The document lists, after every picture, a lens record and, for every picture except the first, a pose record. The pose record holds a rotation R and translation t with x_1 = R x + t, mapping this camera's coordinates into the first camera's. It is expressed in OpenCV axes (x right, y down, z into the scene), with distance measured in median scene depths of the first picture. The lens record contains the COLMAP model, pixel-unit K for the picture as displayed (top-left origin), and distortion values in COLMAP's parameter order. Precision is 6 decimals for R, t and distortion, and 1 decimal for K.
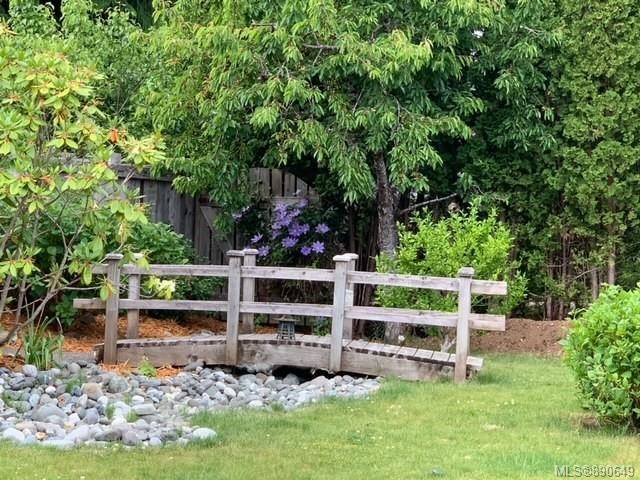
lens RADIAL K [[1860.2, 0, 320.2], [0, 1860.2, 239.4], [0, 0, 1]] dist [-0.015324, 0.000000]
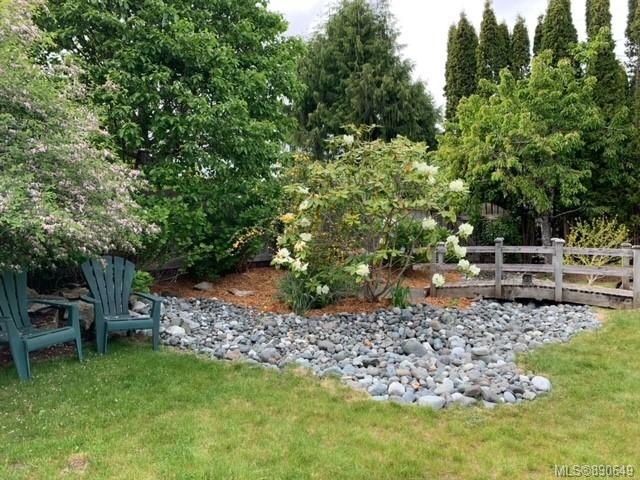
lens RADIAL K [[485.1, 0, 320.0], [0, 485.1, 240.0], [0, 0, 1]] dist [-0.059399, -0.004718]
pose [[0.959785, -0.040412, -0.277812, -0.084192], [0.042407, 0.999100, 0.001173, -0.000699], [0.277515, -0.012907, 0.960635, 0.473394]]
